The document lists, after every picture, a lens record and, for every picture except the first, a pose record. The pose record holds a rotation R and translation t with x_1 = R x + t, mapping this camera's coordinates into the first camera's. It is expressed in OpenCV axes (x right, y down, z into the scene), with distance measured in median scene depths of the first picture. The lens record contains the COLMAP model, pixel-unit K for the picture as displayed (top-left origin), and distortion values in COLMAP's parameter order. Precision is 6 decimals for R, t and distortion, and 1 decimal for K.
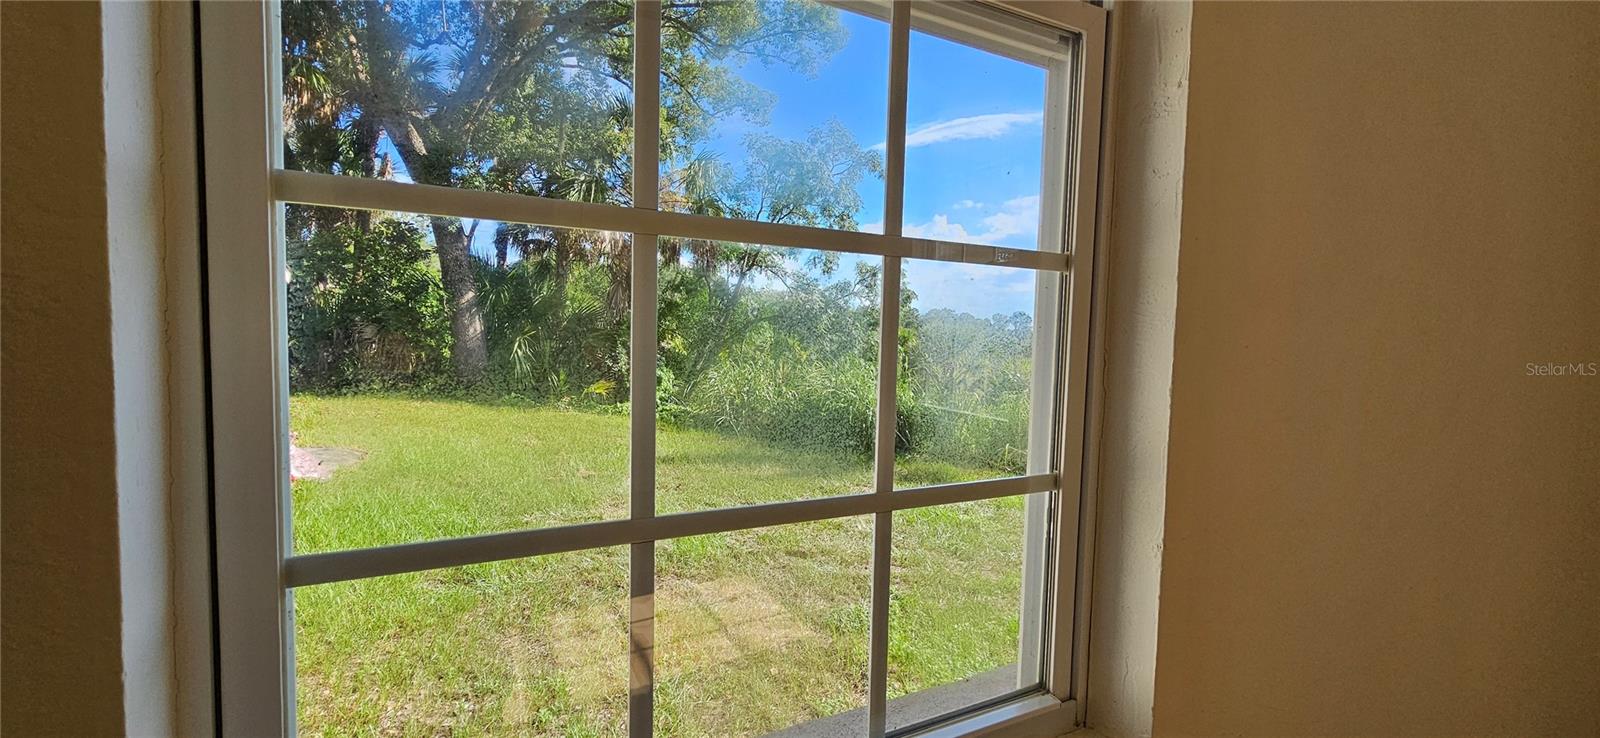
lens RADIAL K [[665.9, 0, 795.1], [0, 665.9, 370.9], [0, 0, 1]] dist [-0.001066, 0.001625]
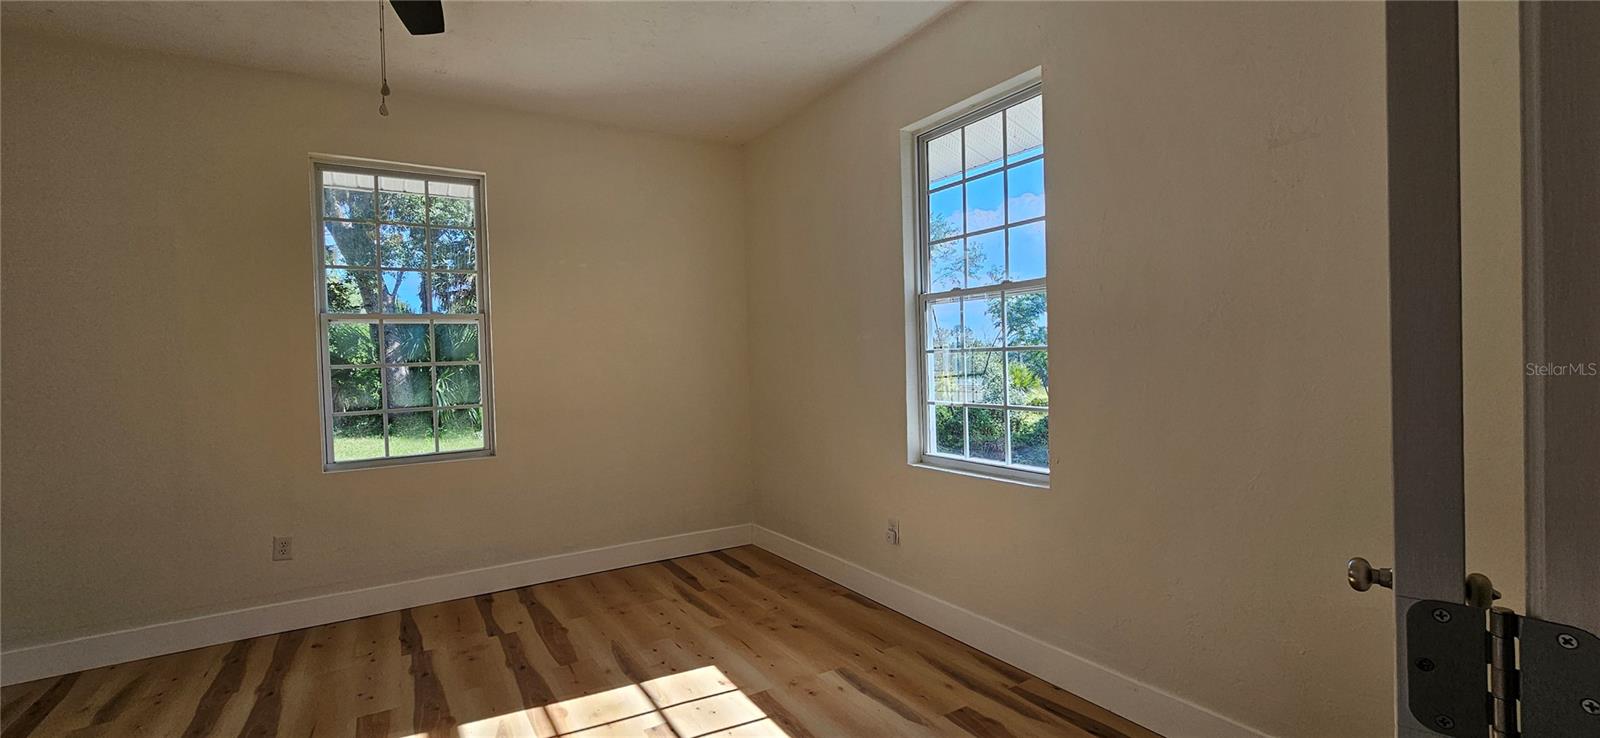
lens RADIAL K [[665.9, 0, 795.5], [0, 665.9, 369.2], [0, 0, 1]] dist [-0.001066, 0.001625]
pose [[0.995502, -0.058519, 0.074512, 0.120999], [0.061159, 0.997560, -0.033661, 0.010339], [-0.072361, 0.038067, 0.996652, -0.213933]]
